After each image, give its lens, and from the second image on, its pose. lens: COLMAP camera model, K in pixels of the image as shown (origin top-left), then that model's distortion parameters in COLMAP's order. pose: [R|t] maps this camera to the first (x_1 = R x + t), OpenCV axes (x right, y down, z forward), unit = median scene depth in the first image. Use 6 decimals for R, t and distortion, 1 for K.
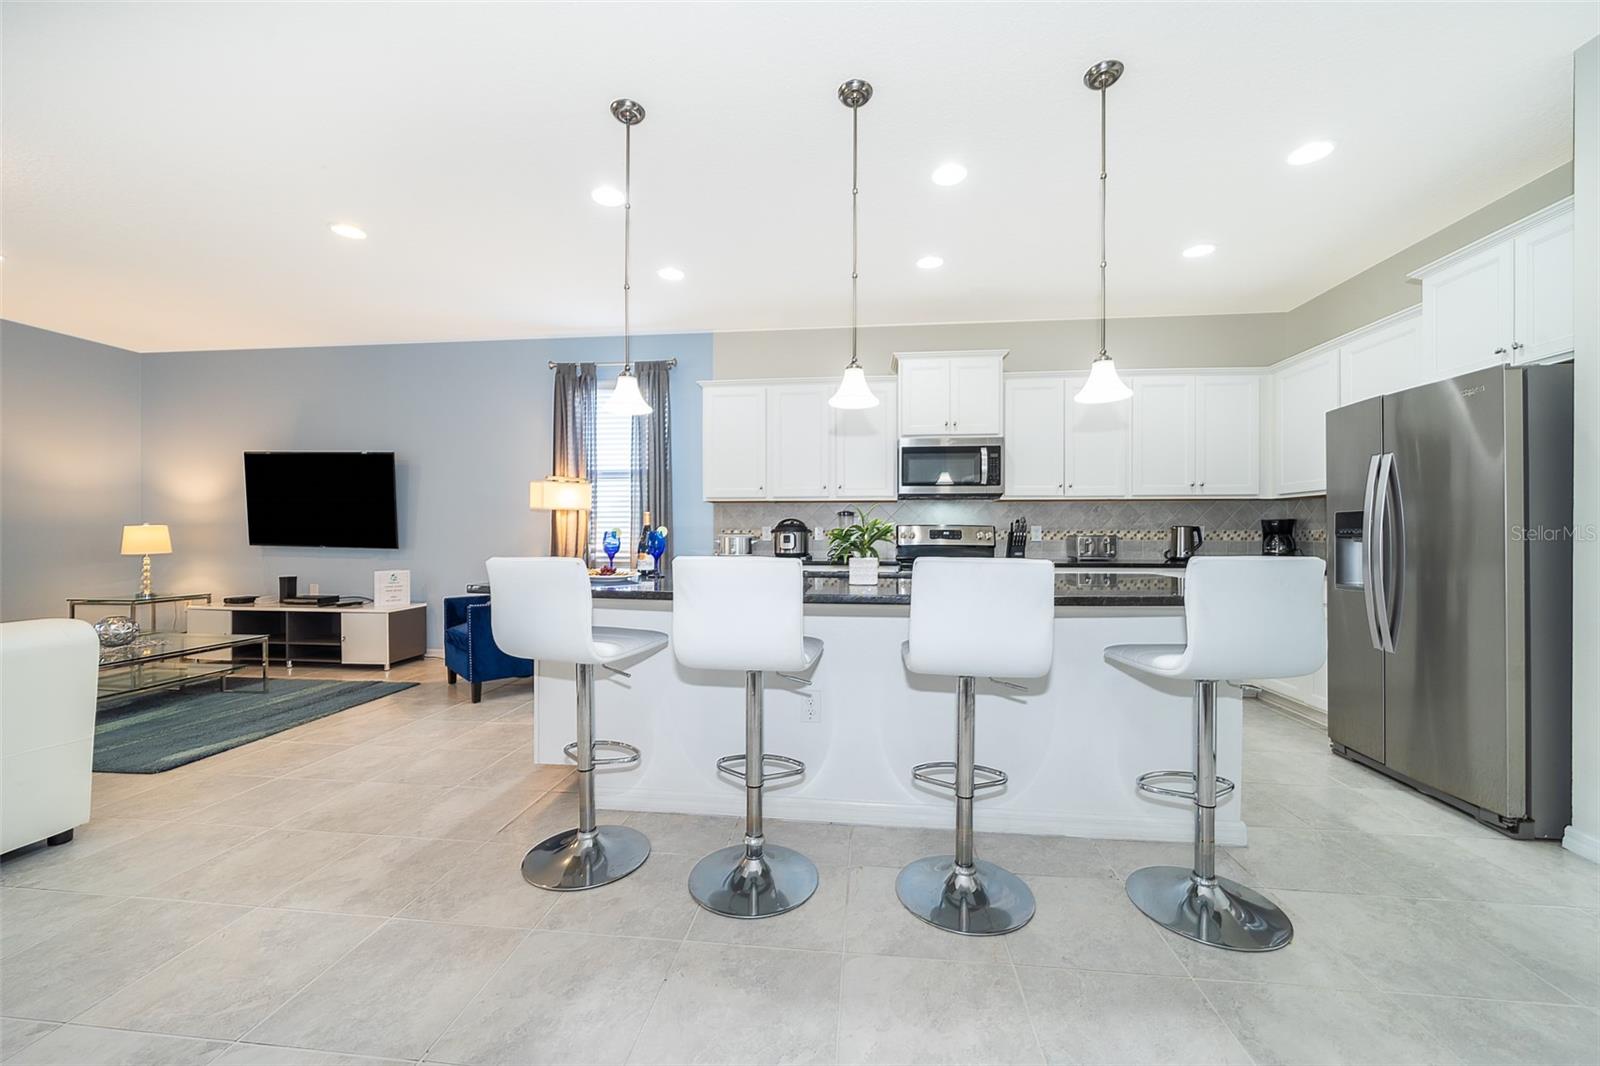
lens RADIAL K [[610.1, 0, 797.1], [0, 610.1, 534.9], [0, 0, 1]] dist [-0.001135, 0.000037]
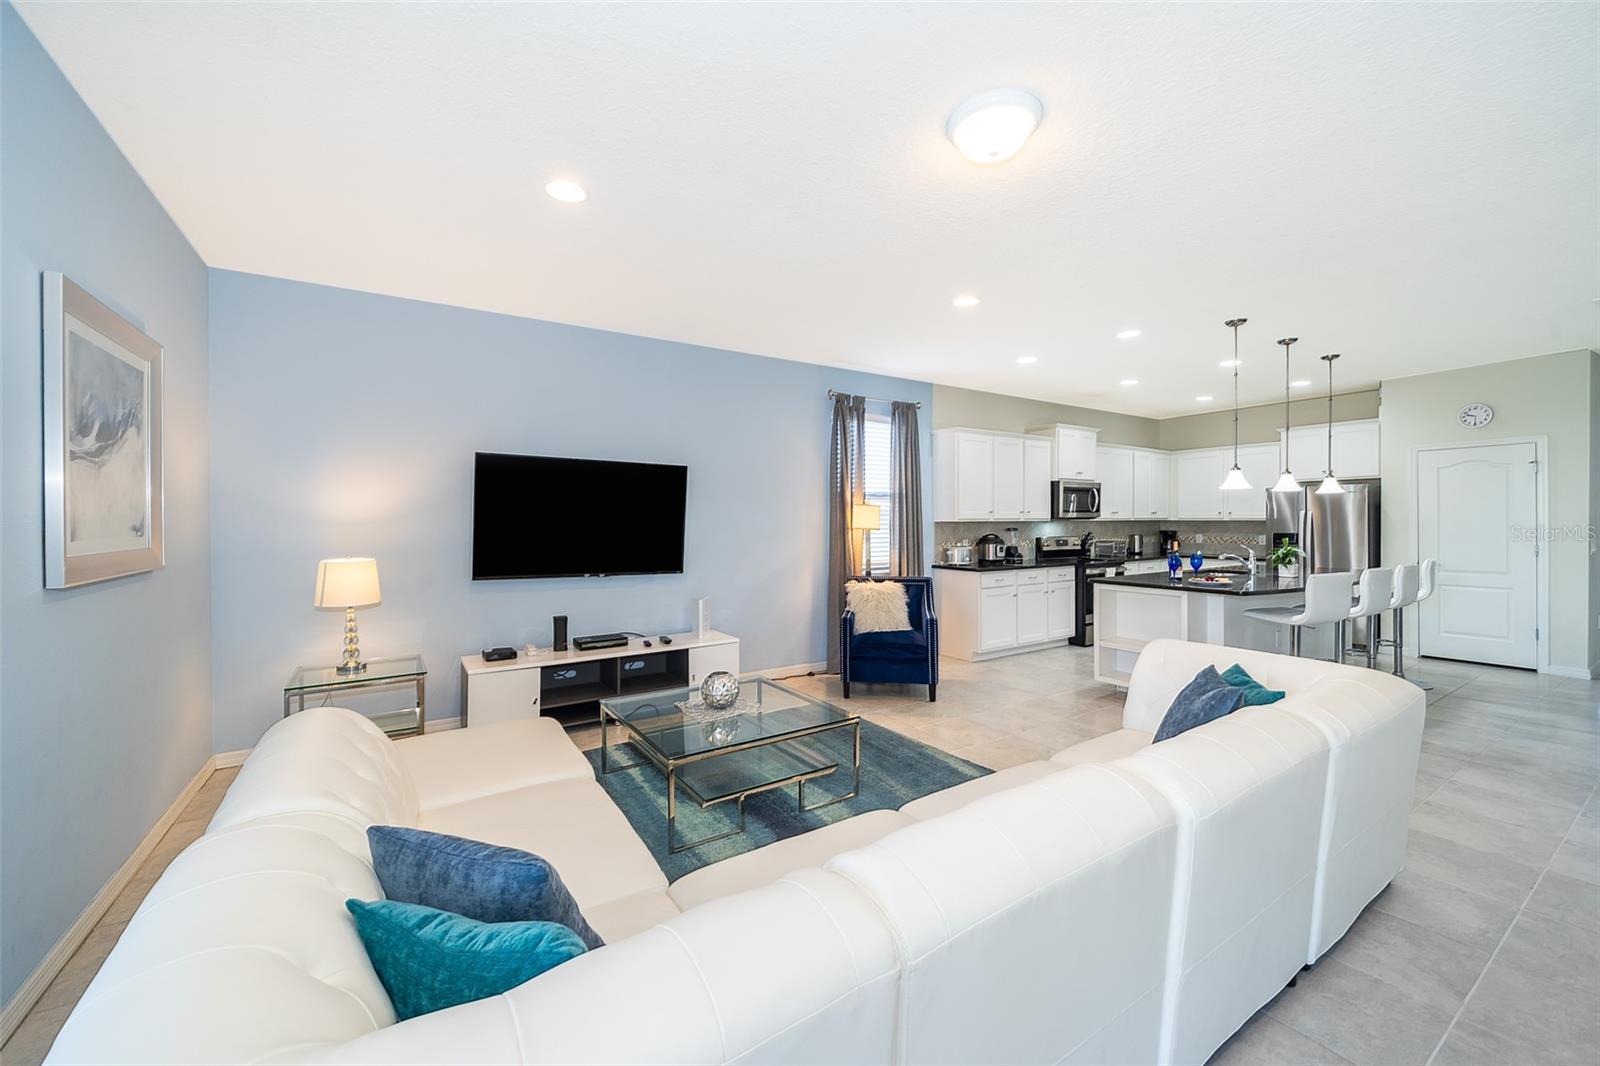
lens RADIAL K [[631.6, 0, 795.0], [0, 631.6, 525.1], [0, 0, 1]] dist [-0.000296, 0.000143]
pose [[0.772212, -0.009079, 0.635300, -1.328042], [0.005349, 0.999955, 0.007787, -0.063323], [-0.635342, -0.002615, 0.772226, 0.210428]]
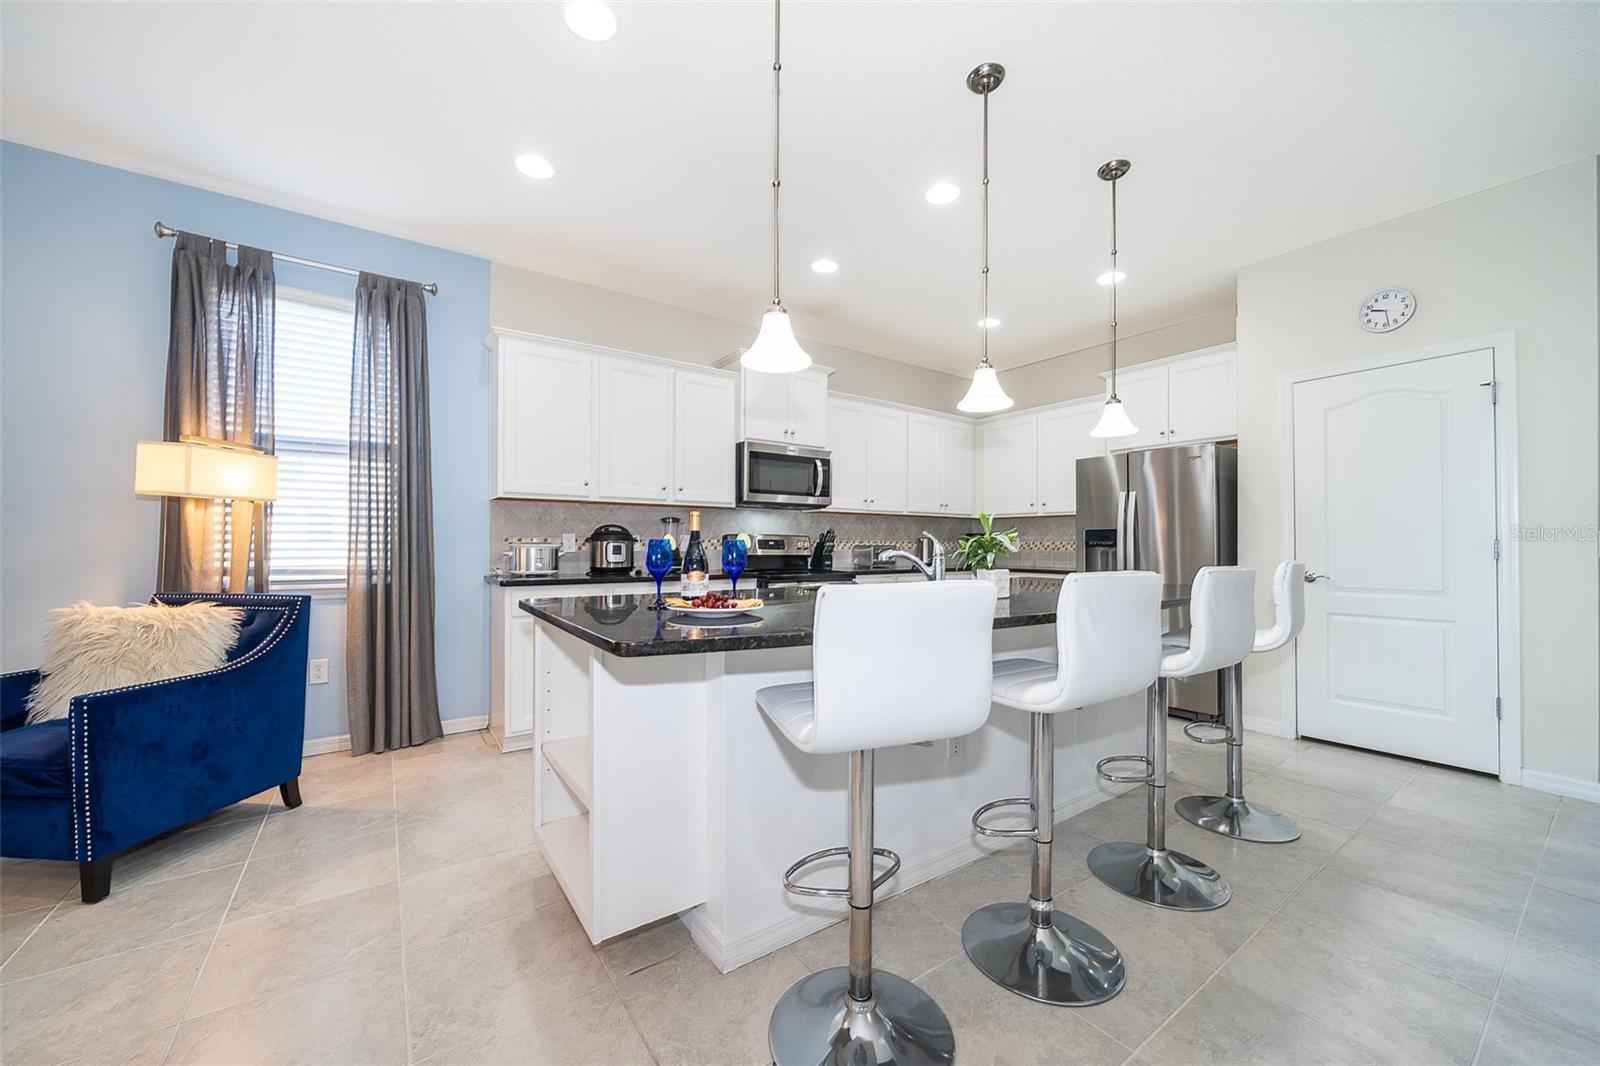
lens RADIAL K [[603.2, 0, 797.0], [0, 603.2, 541.4], [0, 0, 1]] dist [-0.001245, -0.000110]
pose [[0.746807, 0.004332, 0.665027, -0.384398], [-0.001808, 0.999988, -0.004484, -0.000844], [-0.665039, 0.002146, 0.746806, 0.258459]]
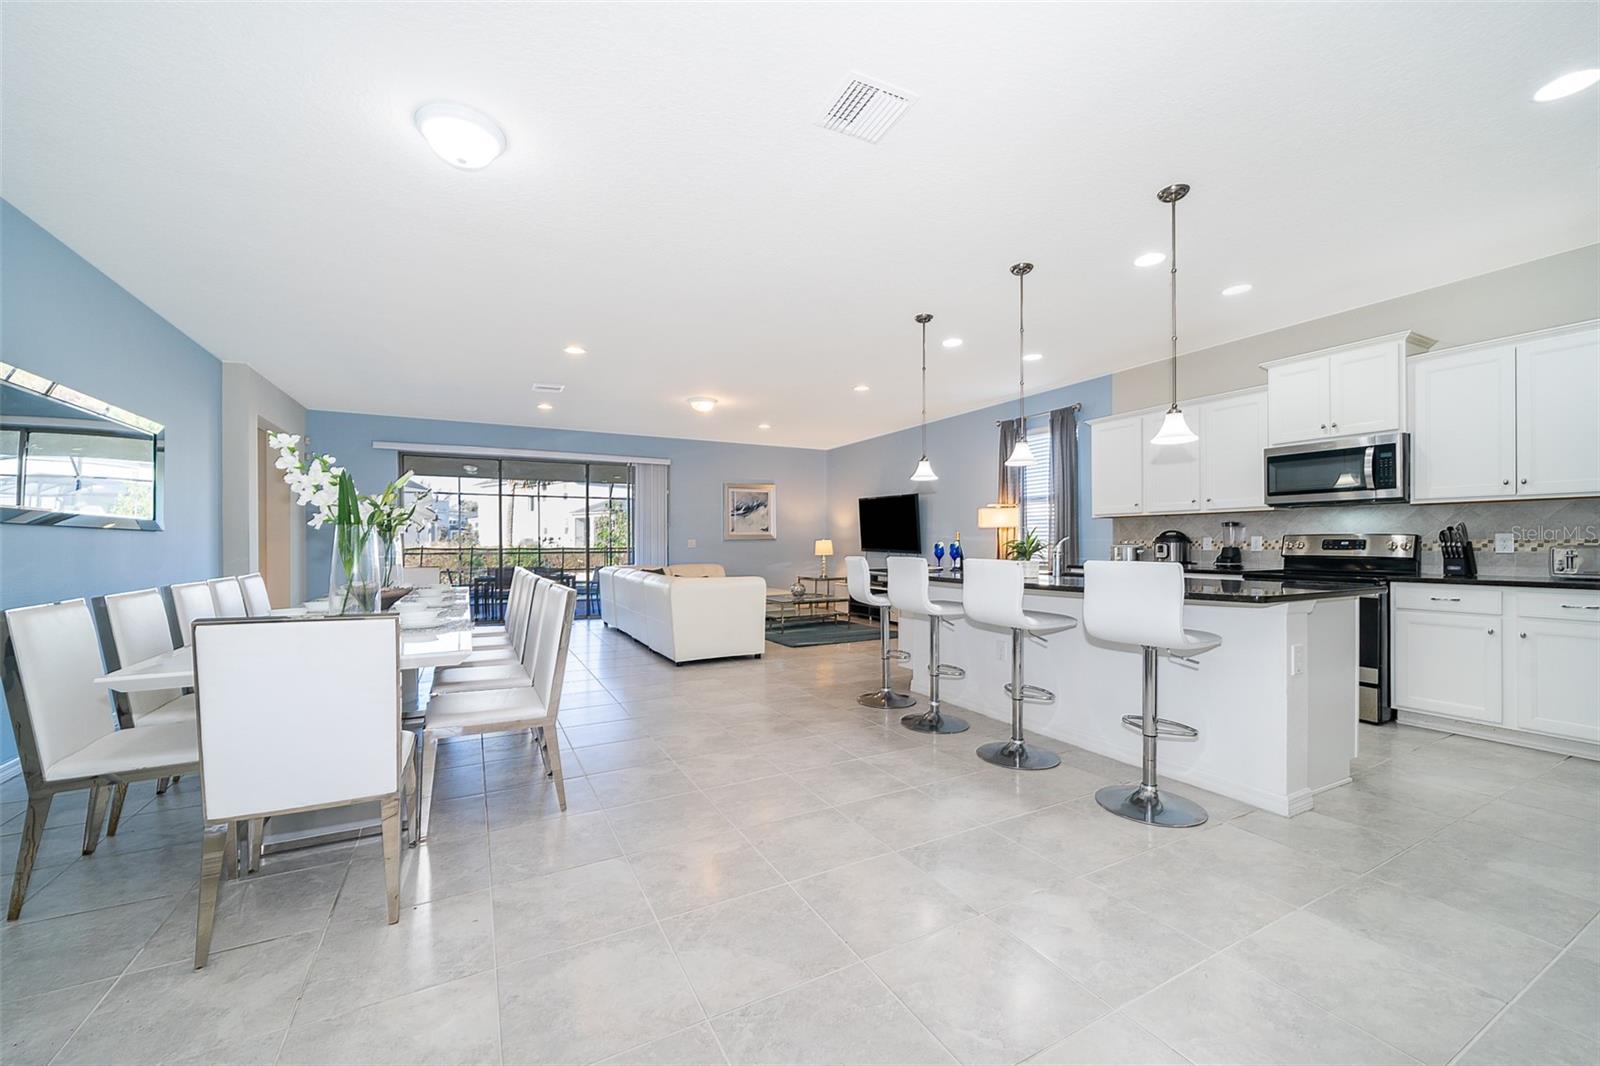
lens RADIAL K [[605.7, 0, 785.7], [0, 605.7, 543.7], [0, 0, 1]] dist [-0.001622, -0.000111]
pose [[0.554438, -0.002749, -0.832220, 0.550687], [0.002892, 0.999995, -0.001376, -0.003296], [0.832220, -0.001644, 0.554443, -0.199474]]
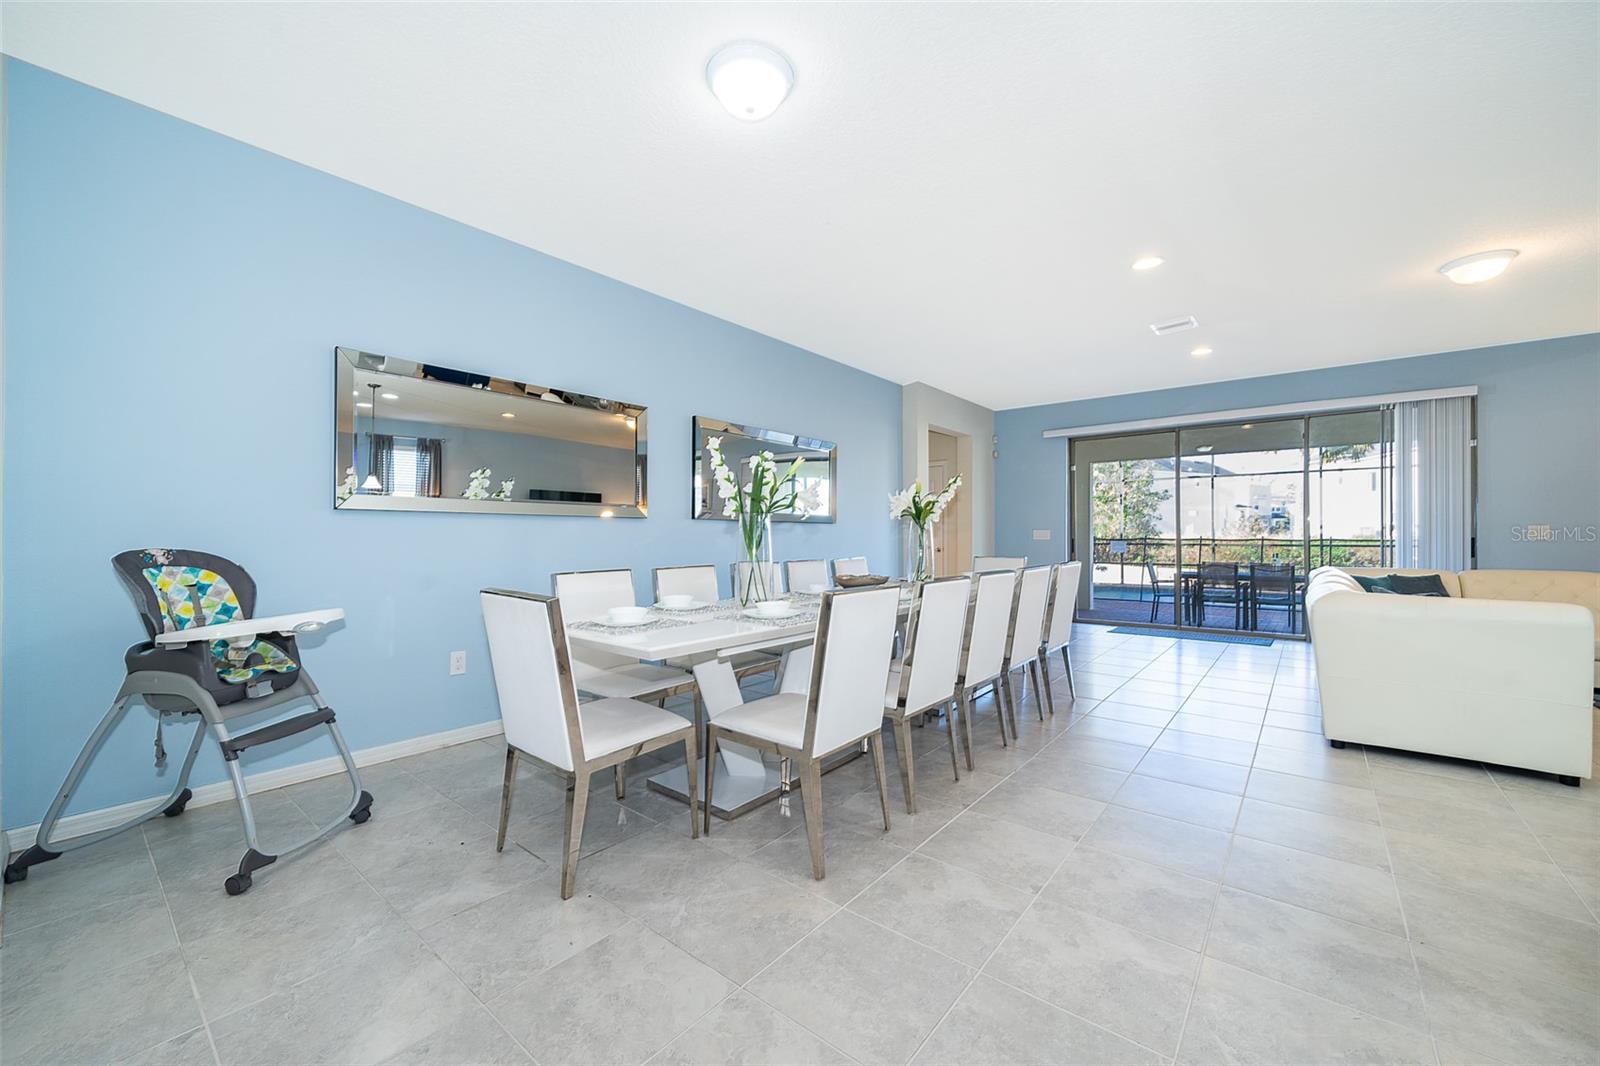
lens RADIAL K [[627.2, 0, 800.0], [0, 627.2, 533.0], [0, 0, 1]] dist [-0.001916, 0.000094]
pose [[-0.536874, -0.004436, -0.843651, 0.344726], [-0.000194, 0.999987, -0.005134, 0.000479], [0.843662, -0.002593, -0.536868, 0.175082]]
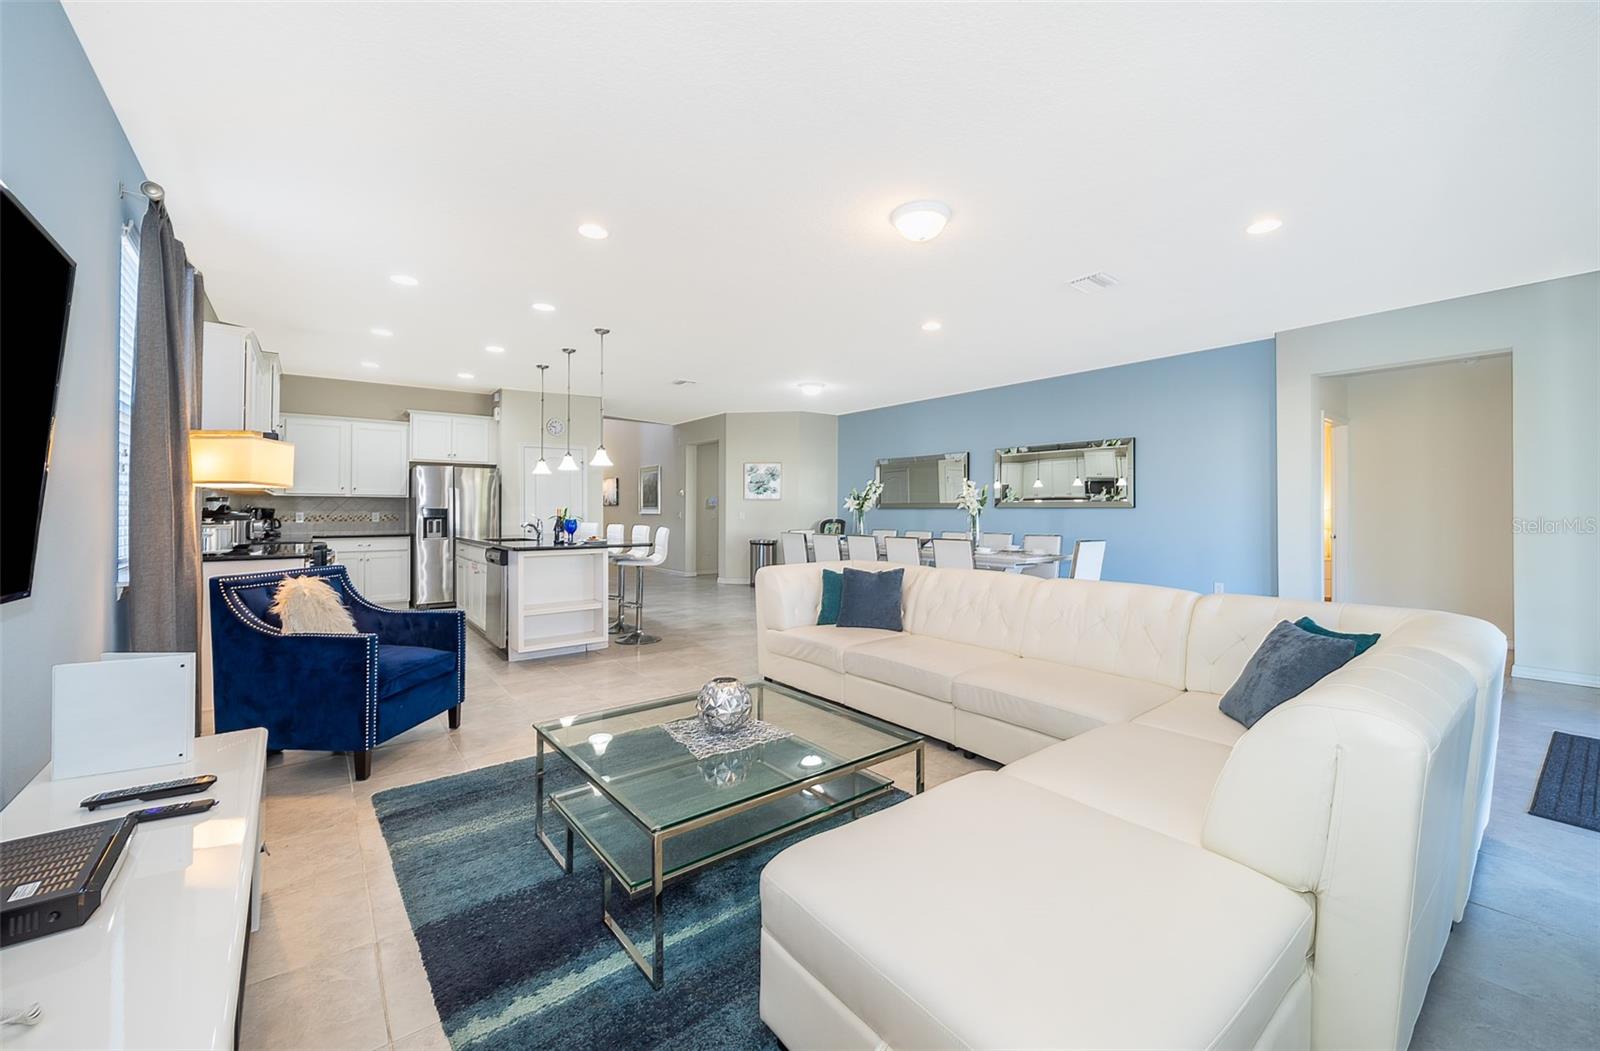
lens RADIAL K [[634.8, 0, 821.3], [0, 634.8, 509.4], [0, 0, 1]] dist [-0.001253, -0.000125]
pose [[-0.712476, 0.000282, 0.701696, -1.332047], [-0.000794, 0.999999, -0.001208, -0.021290], [-0.701696, -0.001417, -0.712475, 1.125552]]
